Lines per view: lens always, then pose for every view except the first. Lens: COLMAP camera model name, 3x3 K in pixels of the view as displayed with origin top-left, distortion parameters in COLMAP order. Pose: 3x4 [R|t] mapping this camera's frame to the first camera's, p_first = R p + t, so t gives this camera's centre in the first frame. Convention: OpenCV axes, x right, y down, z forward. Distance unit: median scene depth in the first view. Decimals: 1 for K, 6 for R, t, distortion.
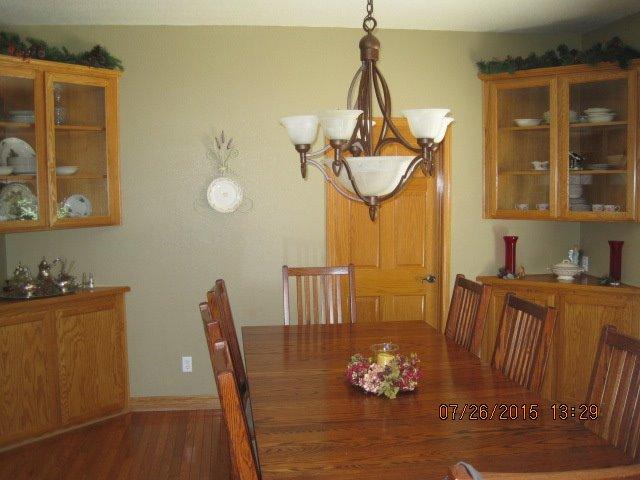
lens RADIAL K [[663.4, 0, 320.0], [0, 663.4, 240.0], [0, 0, 1]] dist [-0.174244, 0.114896]
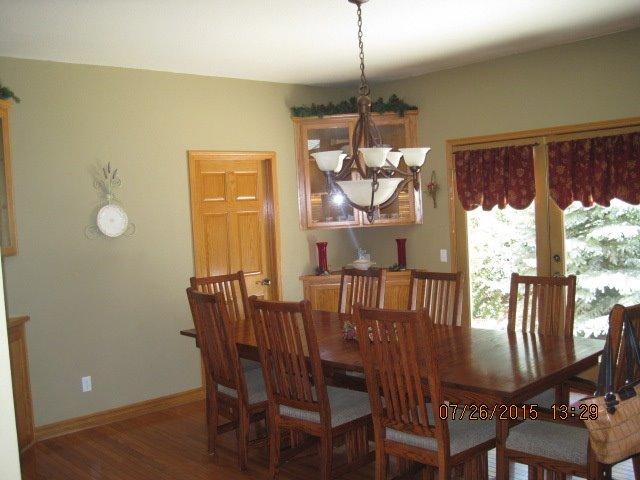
lens RADIAL K [[663.4, 0, 320.0], [0, 663.4, 240.0], [0, 0, 1]] dist [-0.174244, 0.114896]
pose [[0.811677, -0.063680, 0.580625, -0.495197], [0.089583, 0.995851, -0.016012, 0.010978], [-0.577196, 0.065011, 0.814013, -0.069755]]
